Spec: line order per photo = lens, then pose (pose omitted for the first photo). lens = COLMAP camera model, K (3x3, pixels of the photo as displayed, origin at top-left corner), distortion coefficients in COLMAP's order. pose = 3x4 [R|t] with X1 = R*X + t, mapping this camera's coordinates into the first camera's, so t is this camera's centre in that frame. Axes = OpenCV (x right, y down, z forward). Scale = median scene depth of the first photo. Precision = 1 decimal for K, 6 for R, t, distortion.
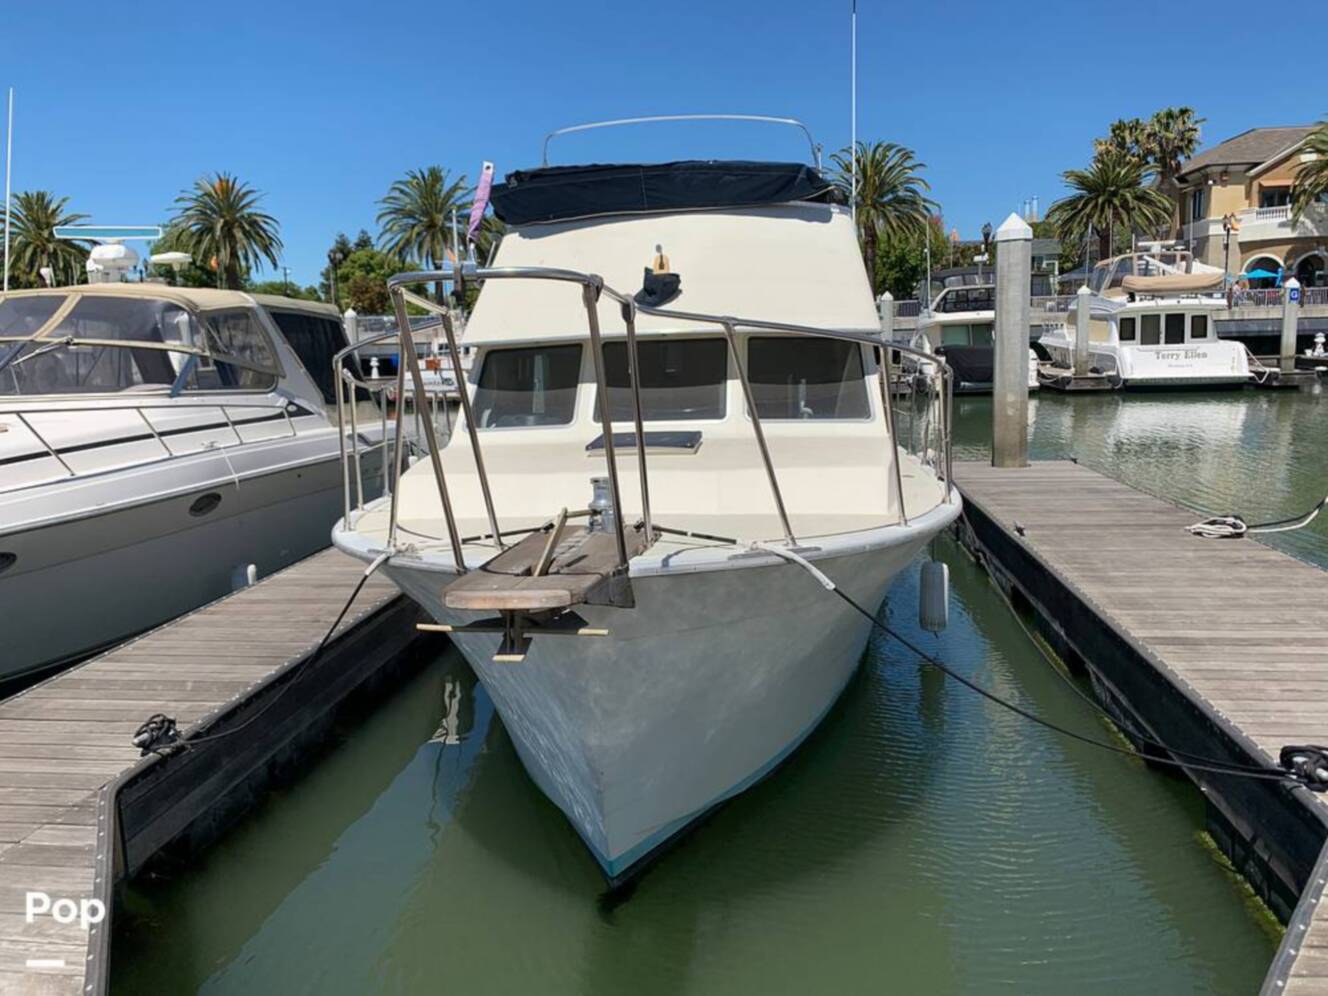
lens RADIAL K [[1029.6, 0, 657.2], [0, 1029.6, 484.1], [0, 0, 1]] dist [0.019596, -0.028486]
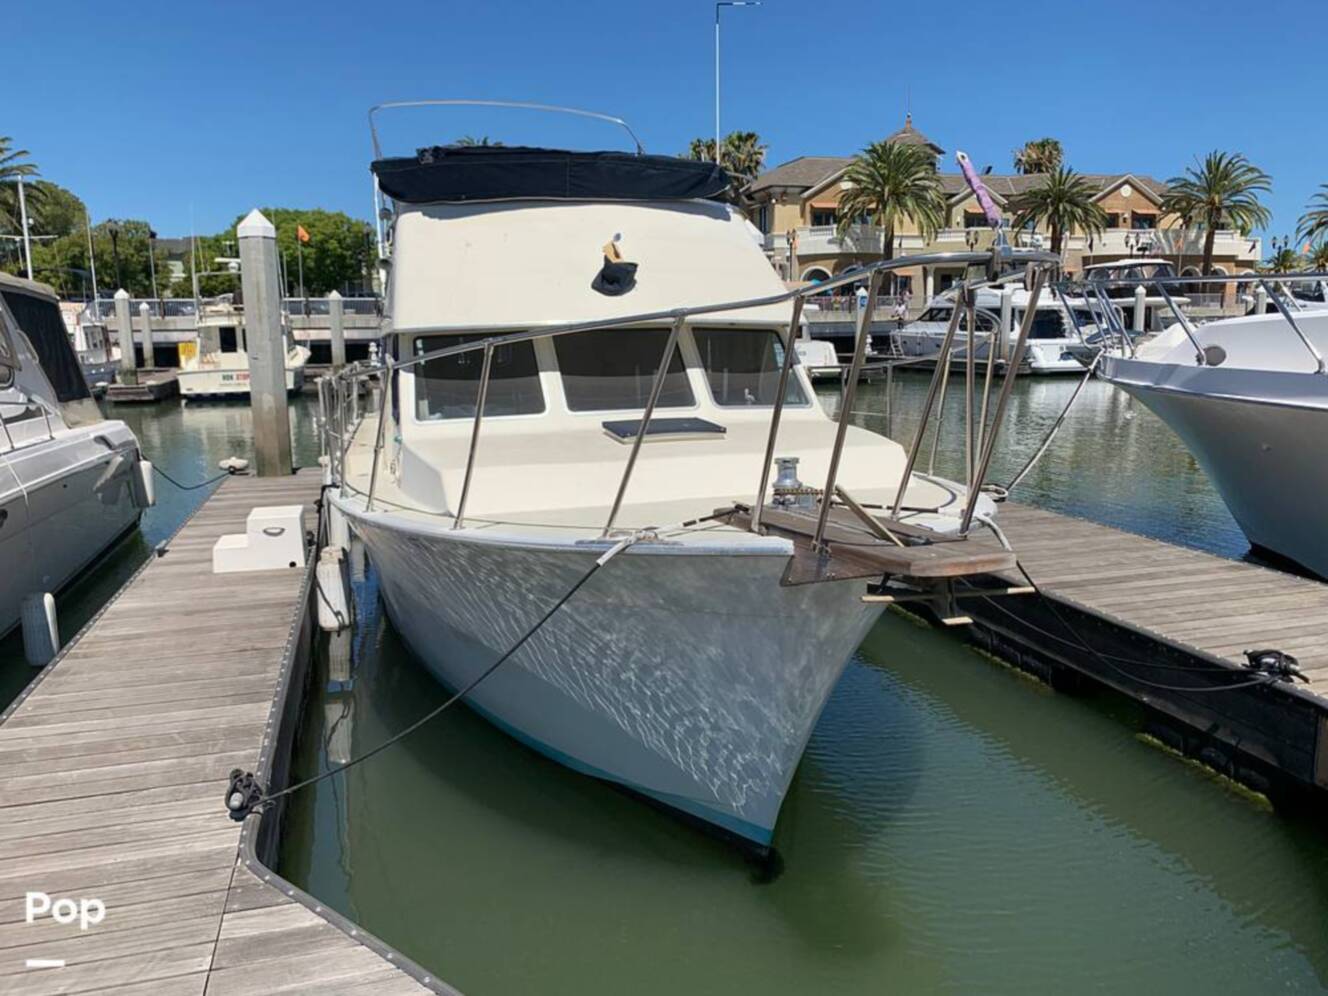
lens RADIAL K [[1029.6, 0, 659.2], [0, 1029.6, 477.0], [0, 0, 1]] dist [0.019596, -0.028486]
pose [[0.916797, -0.042353, 0.397102, -0.299403], [0.043658, 0.999030, 0.005757, -0.001149], [-0.396960, 0.012059, 0.917757, 0.060725]]
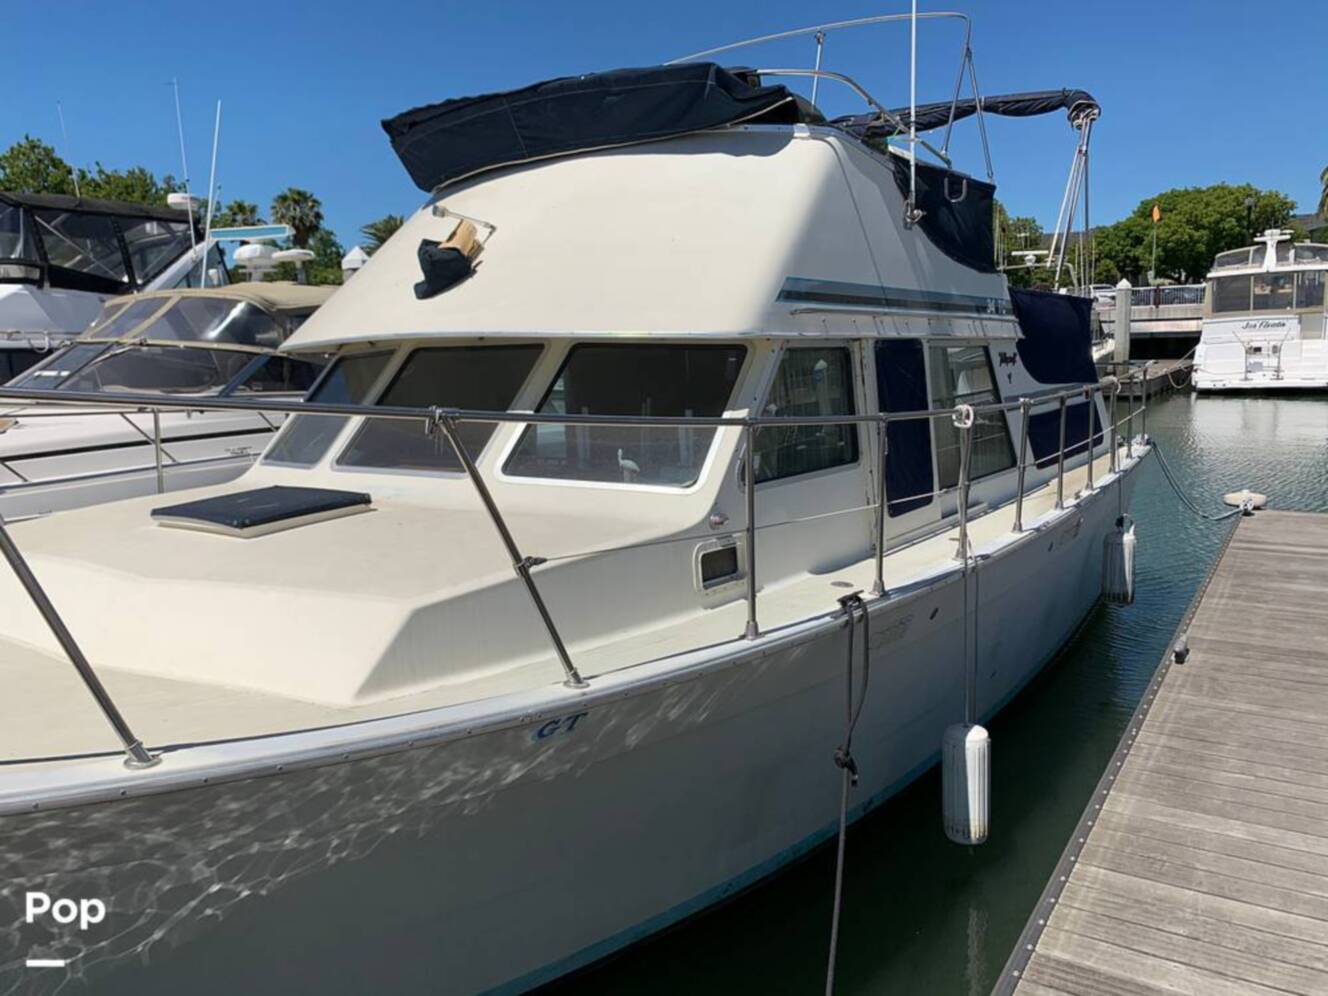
lens RADIAL K [[1029.6, 0, 659.0], [0, 1029.6, 489.0], [0, 0, 1]] dist [0.019596, -0.028486]
pose [[0.896075, 0.061107, -0.439677, 0.366893], [-0.053313, 0.998125, 0.030067, -0.061167], [0.440690, -0.003502, 0.897653, 0.375352]]
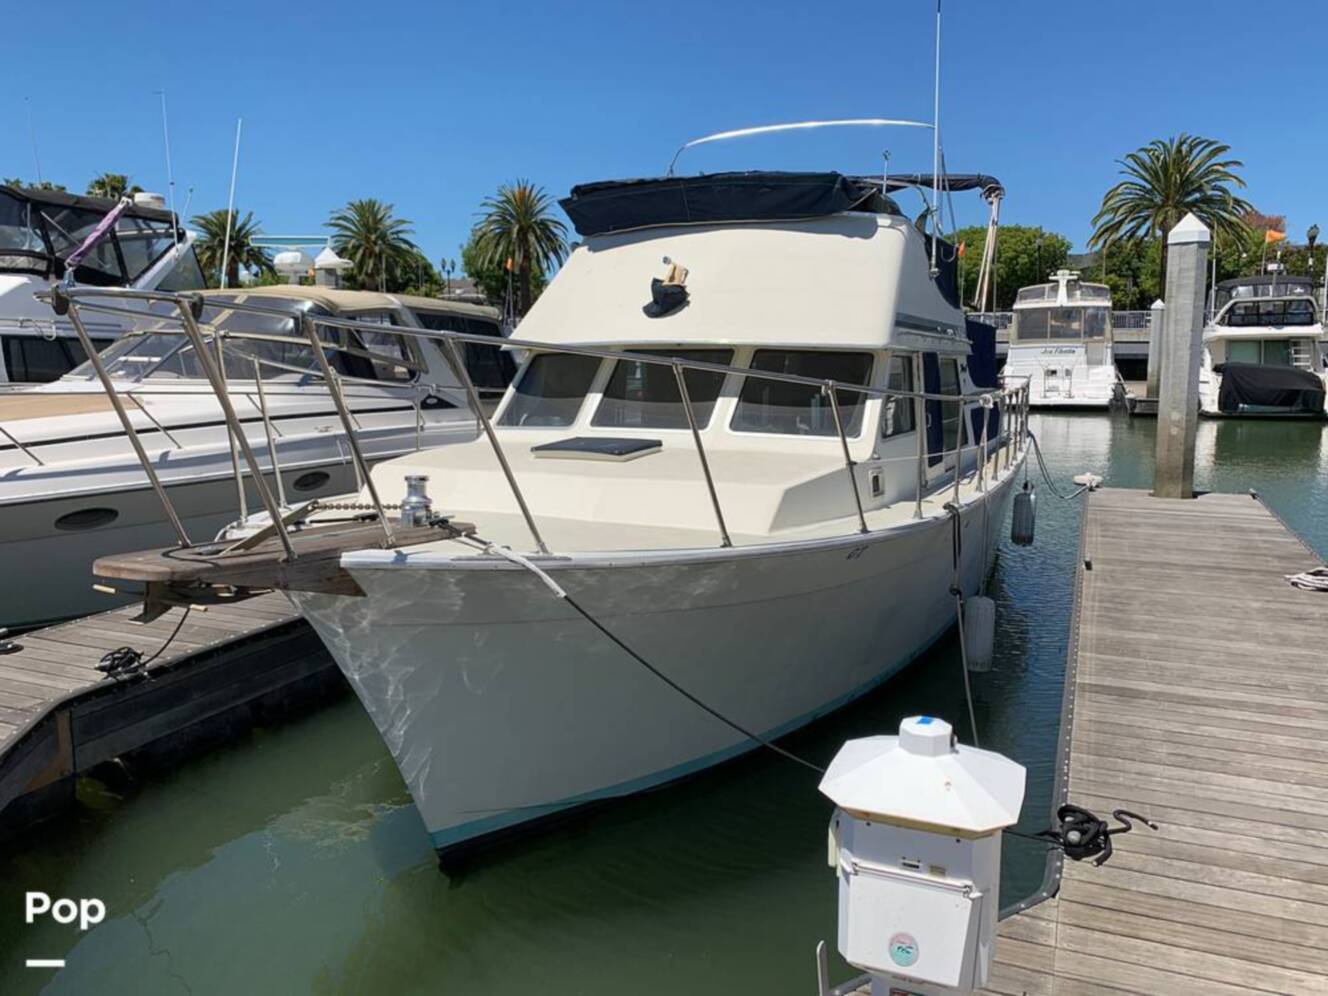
lens RADIAL K [[1029.6, 0, 671.2], [0, 1029.6, 490.1], [0, 0, 1]] dist [0.019596, -0.028486]
pose [[0.962611, 0.065589, -0.262827, 0.251215], [-0.064769, 0.997831, 0.011794, -0.009067], [0.263030, 0.005670, 0.964771, 0.001758]]
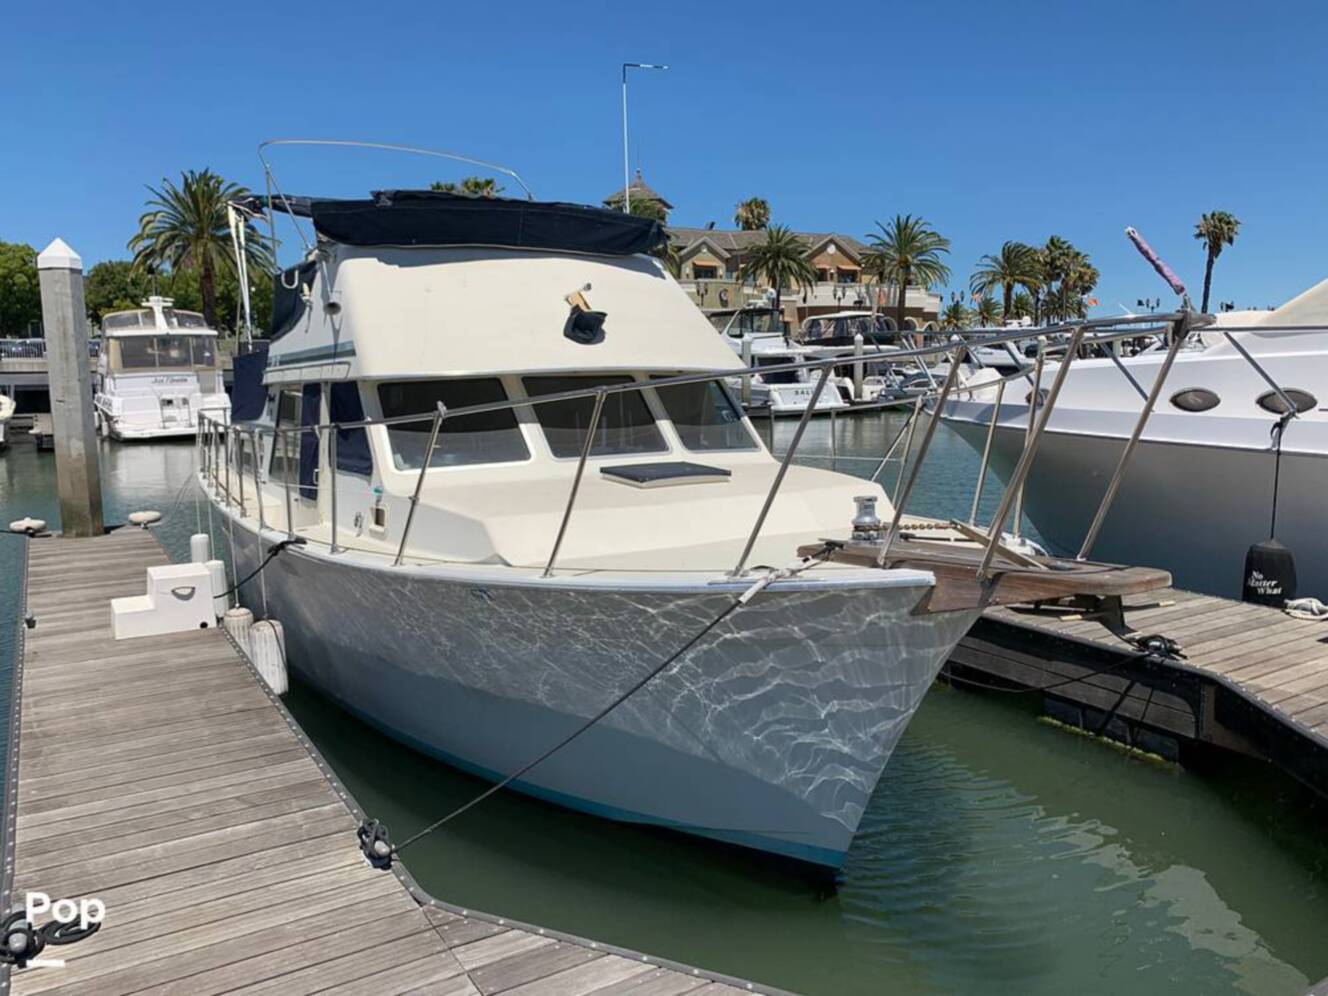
lens RADIAL K [[1029.6, 0, 663.4], [0, 1029.6, 495.1], [0, 0, 1]] dist [0.019596, -0.028486]
pose [[0.775408, -0.059983, 0.628605, -0.495879], [0.079403, 0.996839, -0.002827, -0.009681], [-0.626448, 0.052105, 0.777720, 0.127275]]
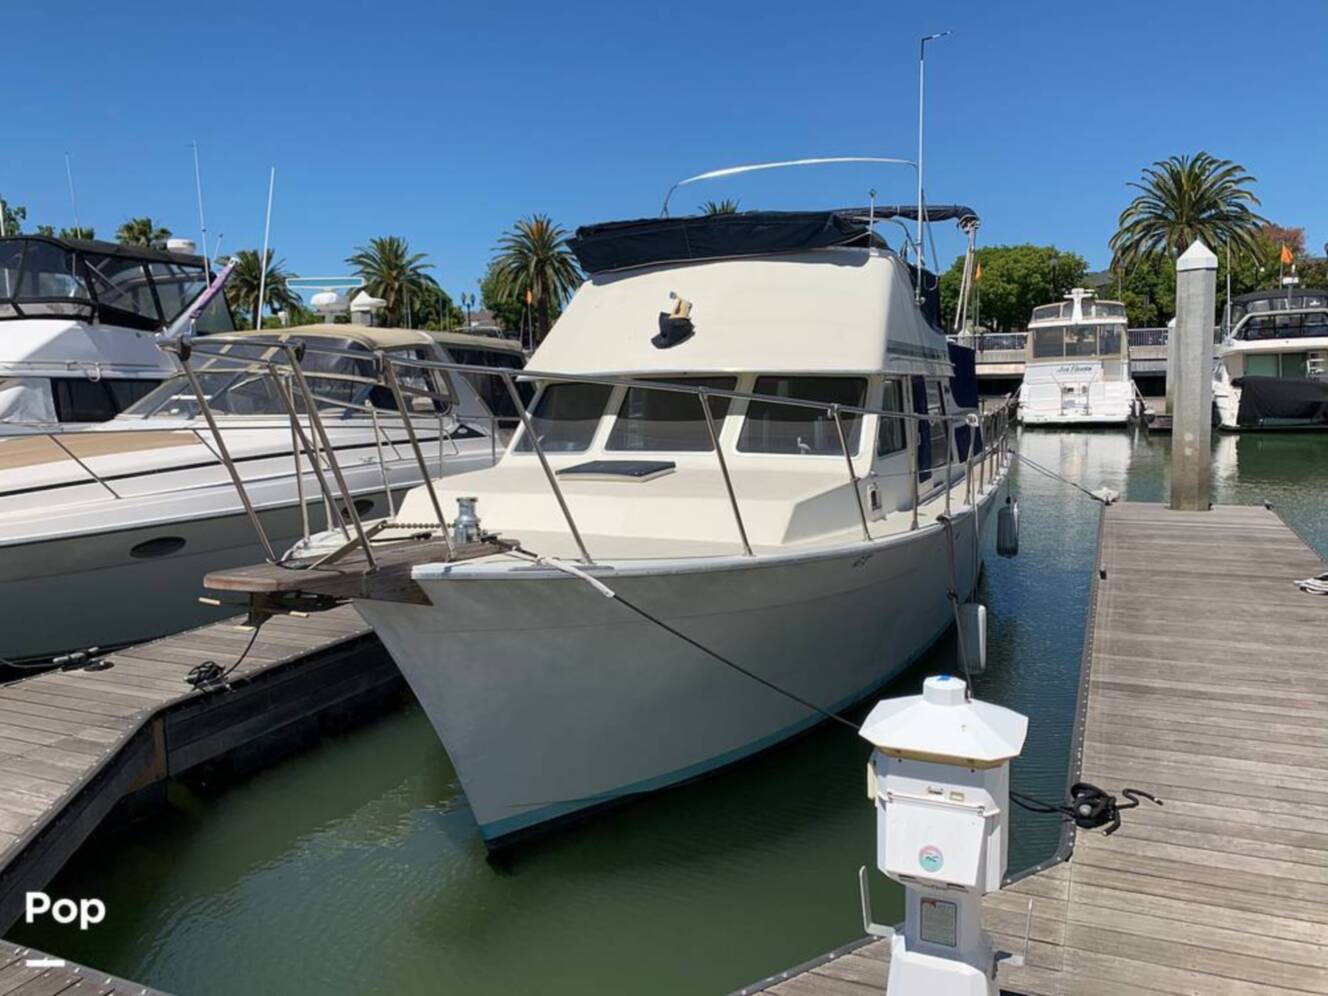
lens RADIAL K [[1029.6, 0, 666.5], [0, 1029.6, 493.2], [0, 0, 1]] dist [0.019596, -0.028486]
pose [[0.957040, 0.039291, -0.287281, 0.261836], [-0.043973, 0.998984, -0.009862, -0.002825], [0.286601, 0.022070, 0.957796, -0.051736]]
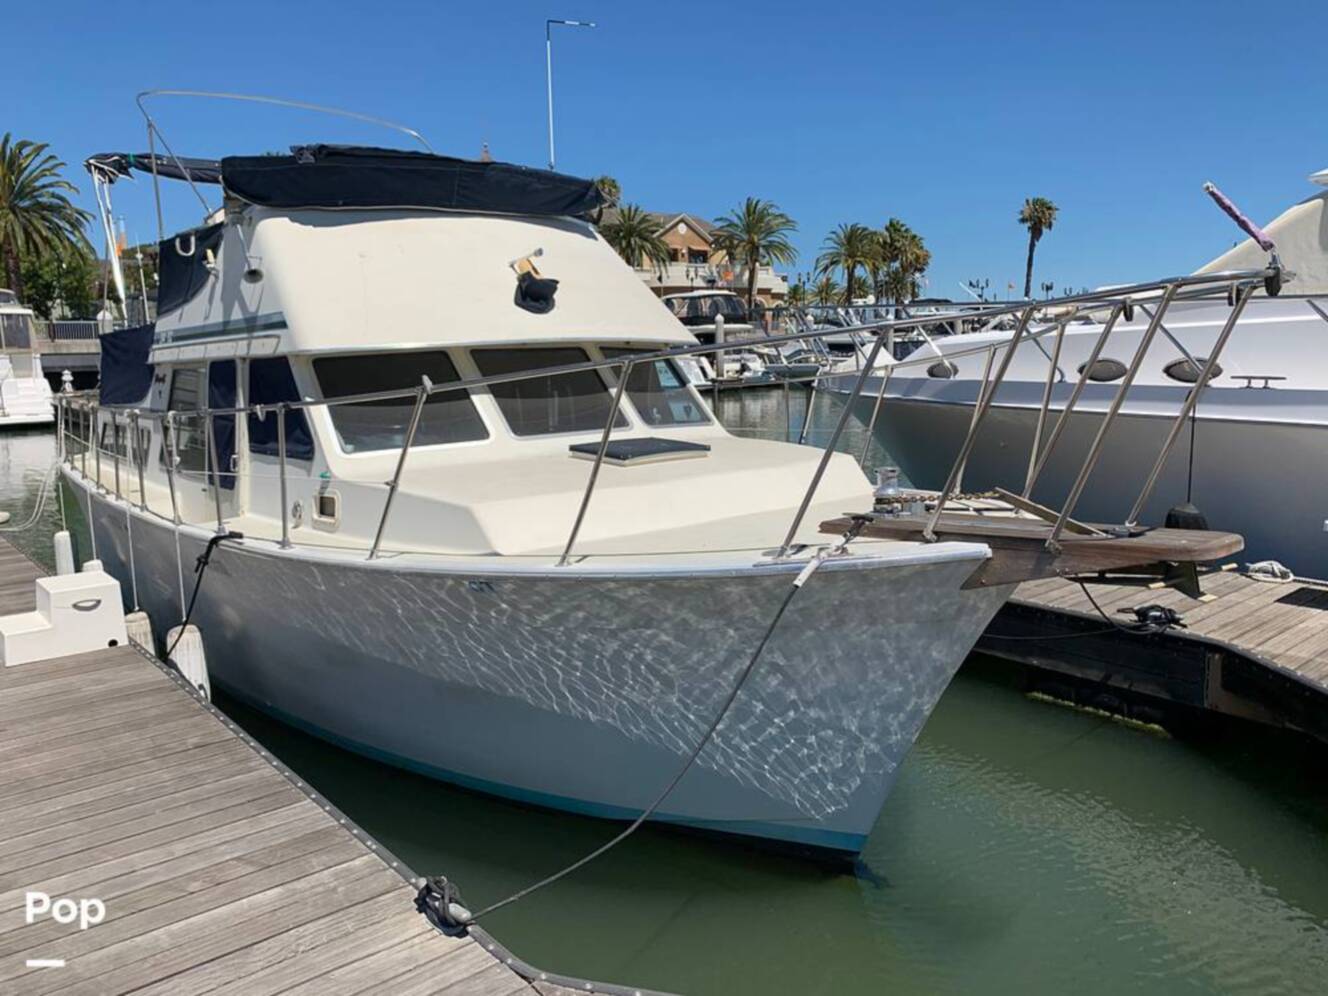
lens RADIAL K [[1029.6, 0, 673.2], [0, 1029.6, 467.5], [0, 0, 1]] dist [0.019596, -0.028486]
pose [[0.666362, -0.073861, 0.741961, -0.523339], [0.105490, 0.994411, 0.004250, -0.019590], [-0.738128, 0.075438, 0.670430, 0.240025]]
